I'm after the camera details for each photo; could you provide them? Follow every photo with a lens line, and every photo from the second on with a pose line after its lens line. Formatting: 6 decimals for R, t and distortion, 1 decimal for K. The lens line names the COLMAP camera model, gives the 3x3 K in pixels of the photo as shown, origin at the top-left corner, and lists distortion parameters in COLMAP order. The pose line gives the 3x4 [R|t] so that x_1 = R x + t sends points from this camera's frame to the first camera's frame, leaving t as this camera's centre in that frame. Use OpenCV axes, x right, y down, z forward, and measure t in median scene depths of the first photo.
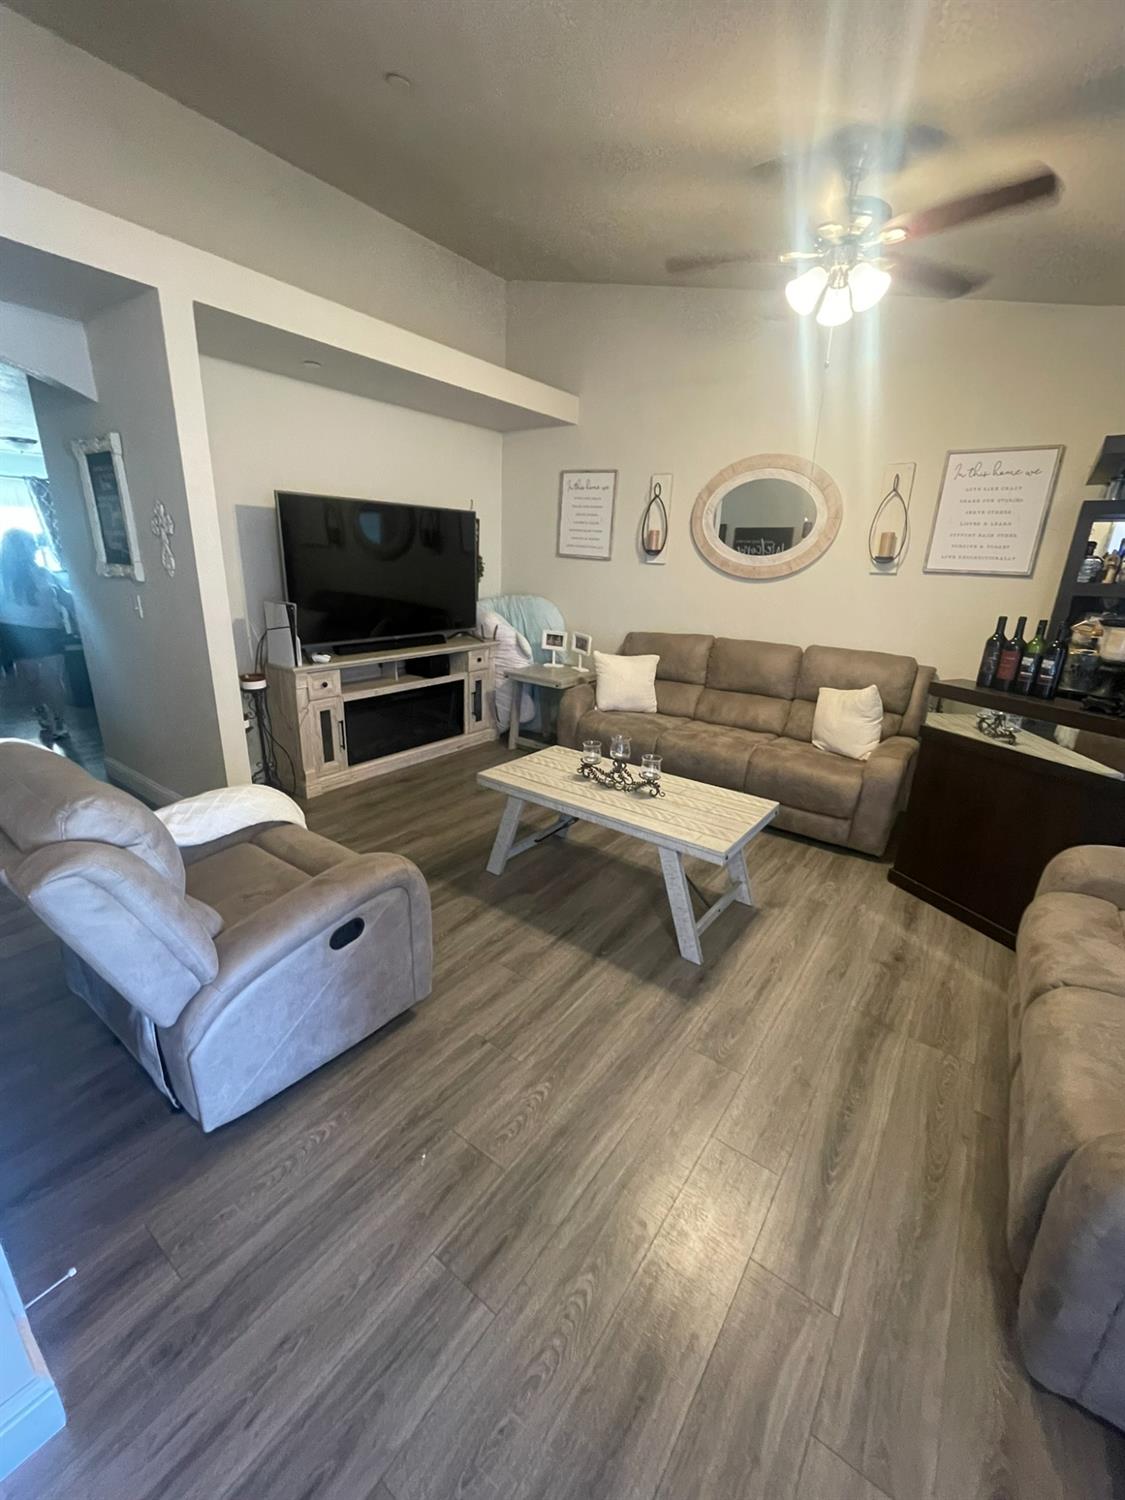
lens RADIAL K [[609.6, 0, 570.9], [0, 609.6, 755.1], [0, 0, 1]] dist [0.000981, 0.000010]
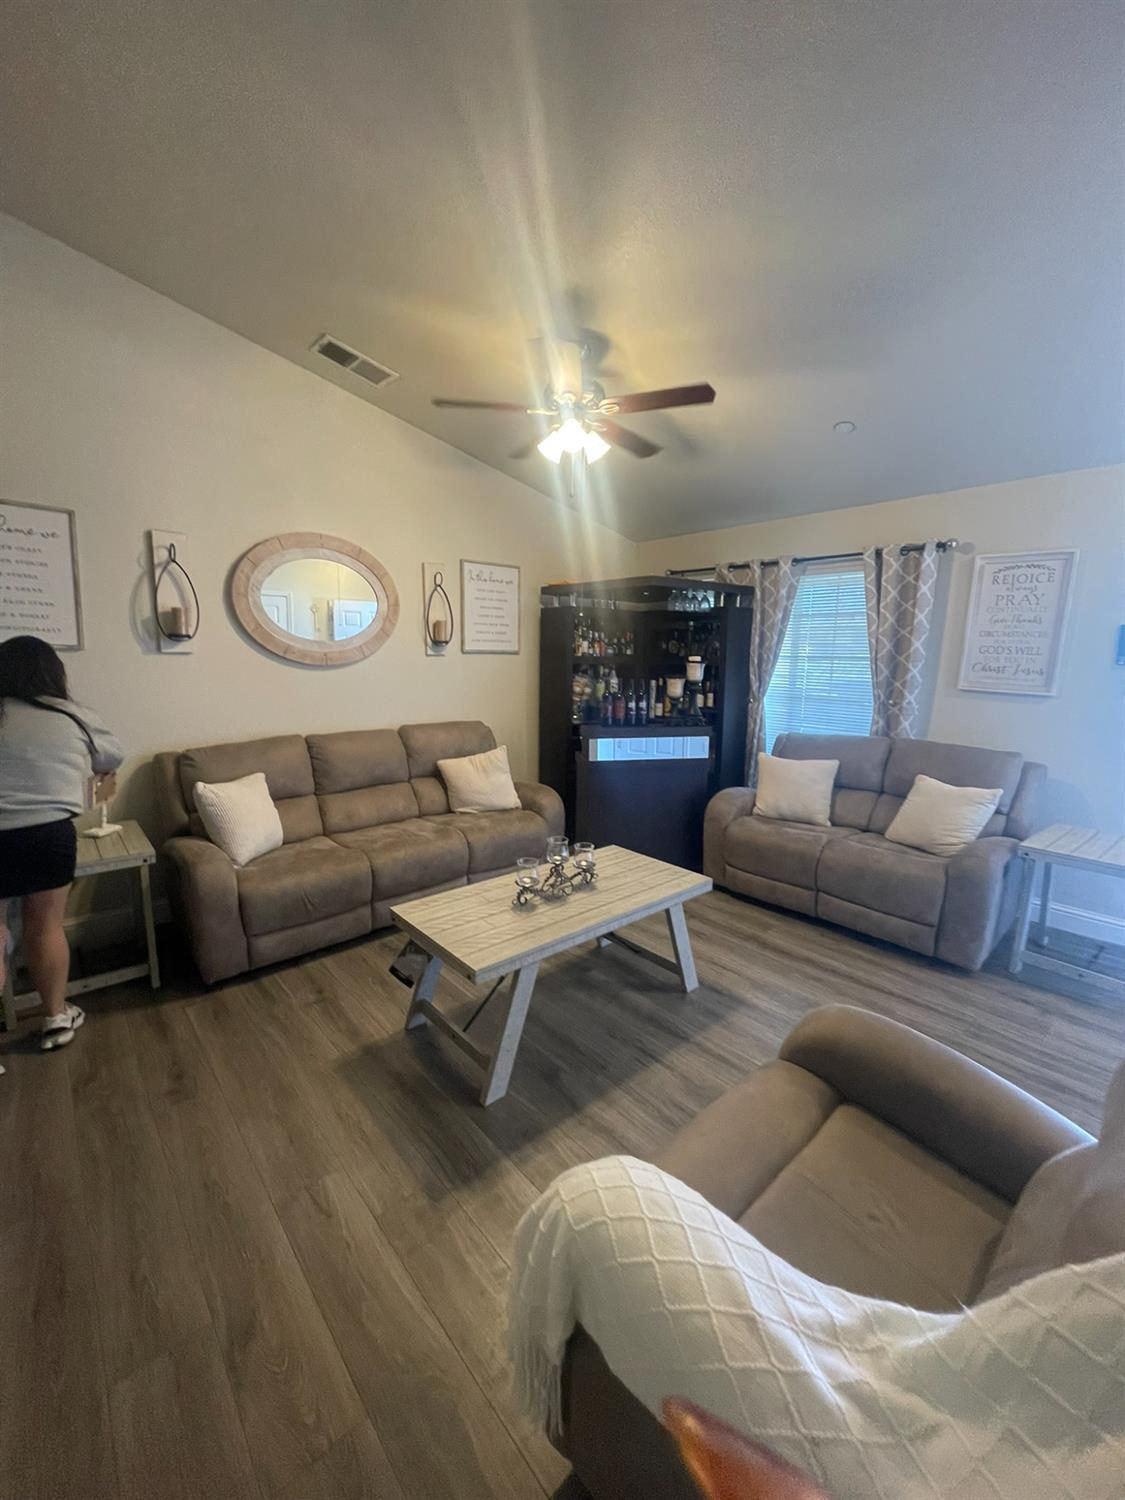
lens RADIAL K [[609.6, 0, 567.5], [0, 609.6, 742.2], [0, 0, 1]] dist [0.000981, 0.000010]
pose [[0.226101, -0.180546, 0.957226, -0.643463], [0.301098, 0.947504, 0.107591, -0.219789], [-0.926401, 0.263892, 0.268594, 0.582865]]
